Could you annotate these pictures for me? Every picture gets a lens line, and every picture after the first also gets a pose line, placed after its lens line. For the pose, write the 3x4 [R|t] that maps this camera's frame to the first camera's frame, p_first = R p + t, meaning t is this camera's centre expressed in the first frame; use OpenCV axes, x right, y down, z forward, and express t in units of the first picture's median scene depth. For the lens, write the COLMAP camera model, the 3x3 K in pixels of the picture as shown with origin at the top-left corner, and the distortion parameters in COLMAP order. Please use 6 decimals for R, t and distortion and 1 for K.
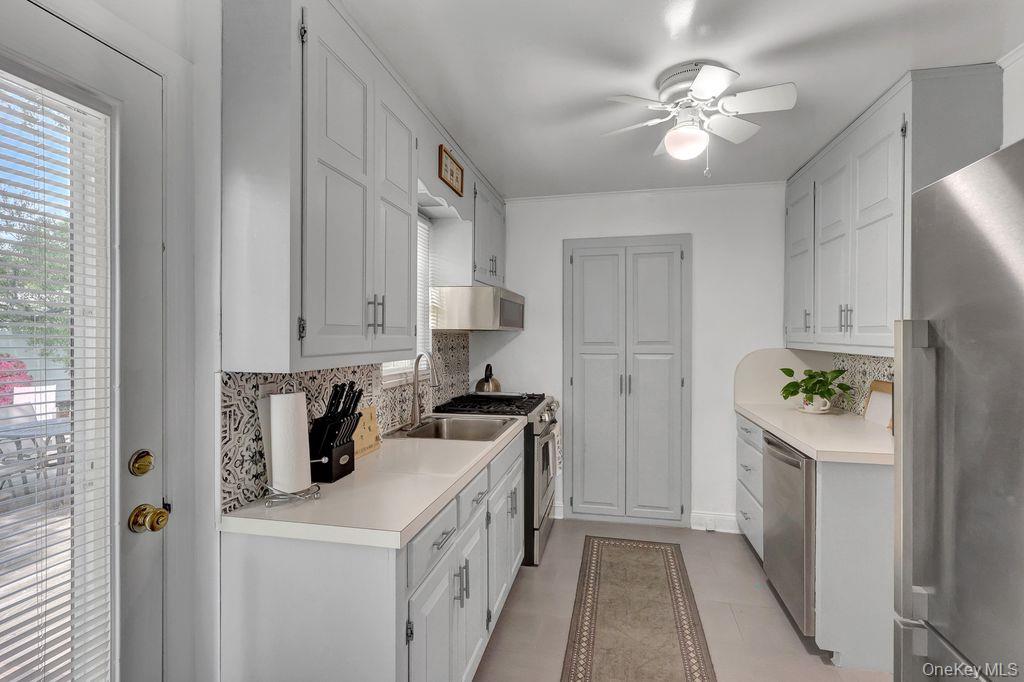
lens RADIAL K [[475.6, 0, 512.5], [0, 475.6, 338.3], [0, 0, 1]] dist [-0.001391, -0.000224]
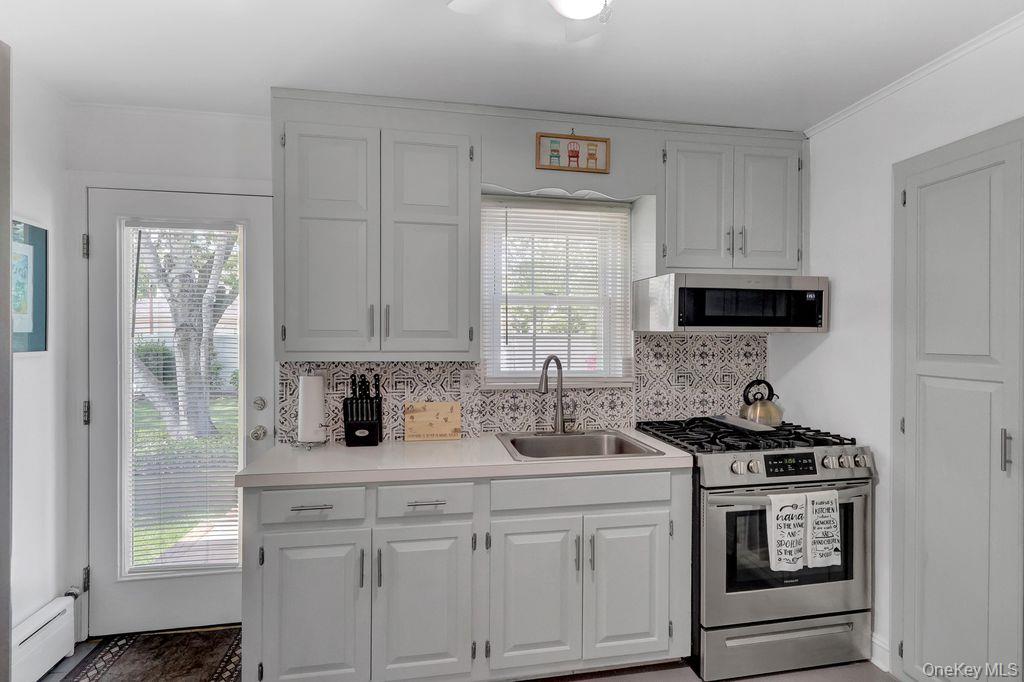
lens RADIAL K [[475.6, 0, 510.3], [0, 475.6, 339.0], [0, 0, 1]] dist [-0.001391, -0.000224]
pose [[0.381603, 0.003947, -0.924318, 0.843371], [-0.008046, 0.999967, 0.000949, -0.006058], [0.924291, 0.007075, 0.381622, 0.732702]]
